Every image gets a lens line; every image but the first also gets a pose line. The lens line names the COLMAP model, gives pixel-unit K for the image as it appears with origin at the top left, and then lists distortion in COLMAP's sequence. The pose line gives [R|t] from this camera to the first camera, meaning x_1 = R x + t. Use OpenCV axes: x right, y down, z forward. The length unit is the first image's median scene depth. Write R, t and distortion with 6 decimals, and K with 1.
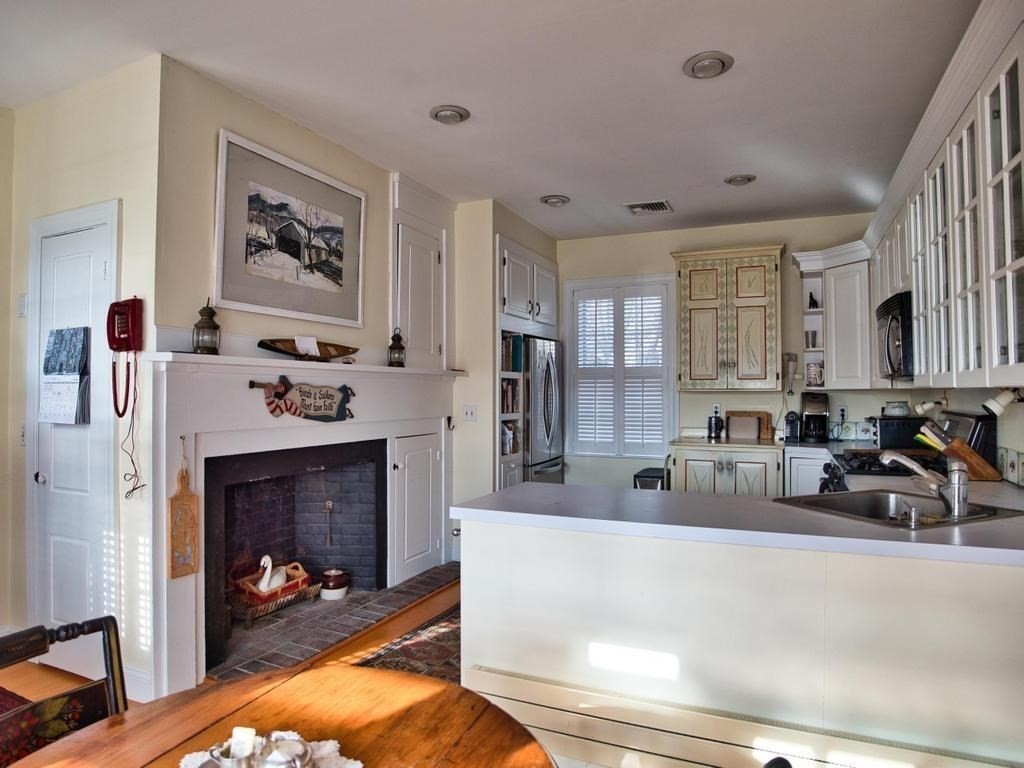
lens RADIAL K [[610.6, 0, 512.0], [0, 610.6, 384.0], [0, 0, 1]] dist [-0.097585, 0.033400]
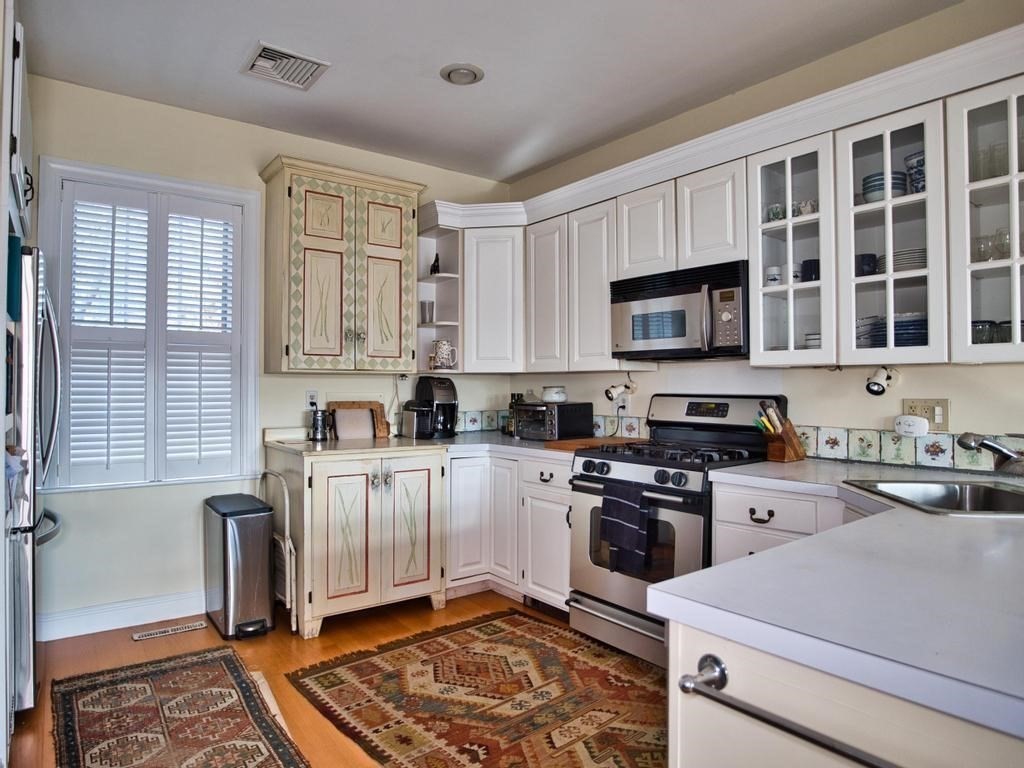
lens RADIAL K [[610.6, 0, 512.0], [0, 610.6, 384.0], [0, 0, 1]] dist [-0.097585, 0.033400]
pose [[0.505875, 0.003959, 0.862597, -0.156260], [-0.015247, 0.999874, 0.004353, 0.018340], [-0.862472, -0.015354, 0.505872, 0.467717]]
